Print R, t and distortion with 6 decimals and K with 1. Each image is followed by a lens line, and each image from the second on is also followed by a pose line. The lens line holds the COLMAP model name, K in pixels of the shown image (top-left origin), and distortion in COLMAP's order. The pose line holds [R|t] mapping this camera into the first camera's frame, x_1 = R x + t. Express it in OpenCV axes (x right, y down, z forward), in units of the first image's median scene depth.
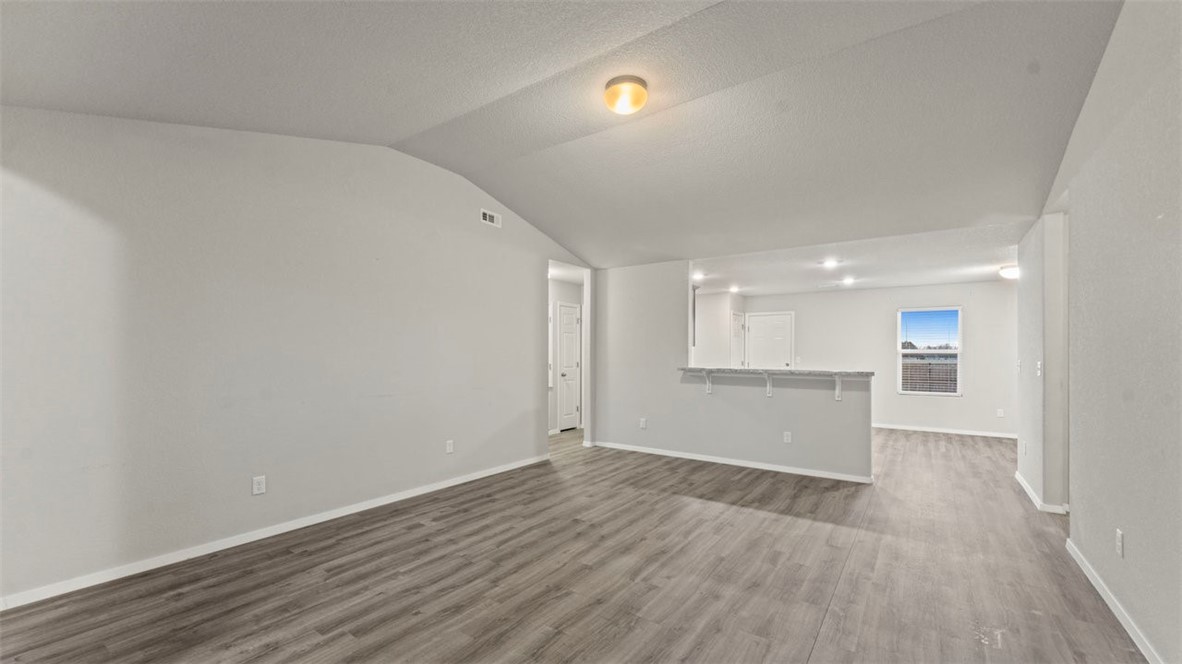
lens RADIAL K [[477.7, 0, 588.6], [0, 477.7, 341.4], [0, 0, 1]] dist [-0.004715, 0.000350]
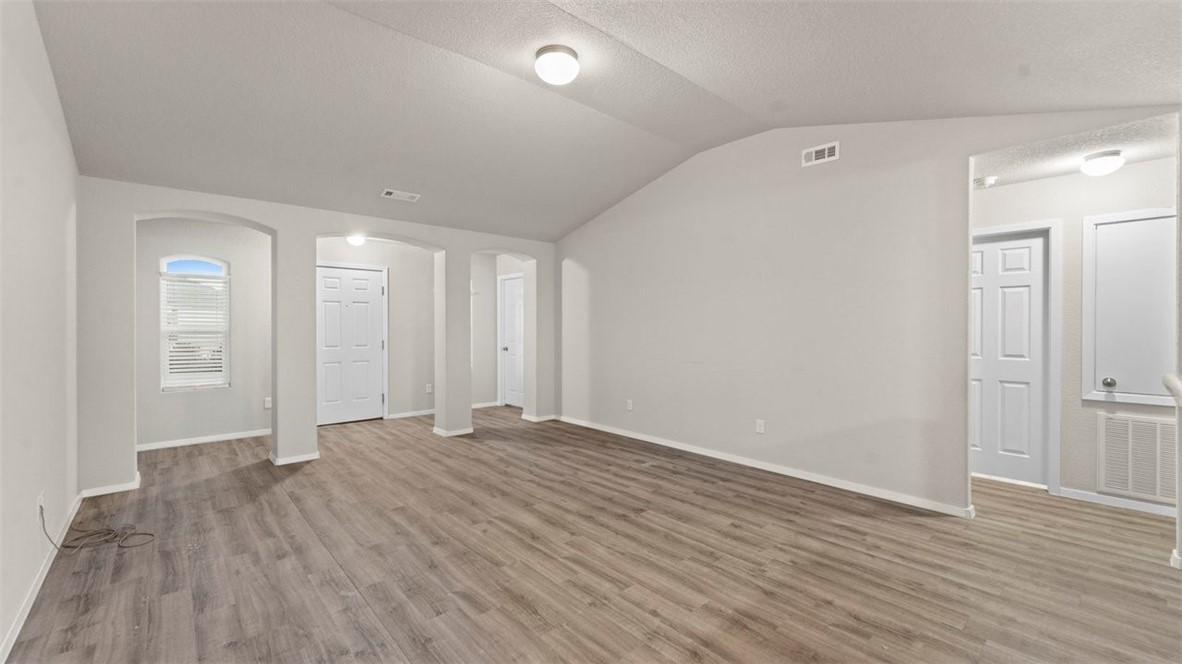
lens RADIAL K [[477.7, 0, 591.4], [0, 477.7, 331.3], [0, 0, 1]] dist [-0.004715, 0.000350]
pose [[-0.222104, 0.009041, -0.974981, 0.883931], [0.020781, 0.999774, 0.004537, 0.025744], [0.974801, -0.019253, -0.222242, 1.116347]]
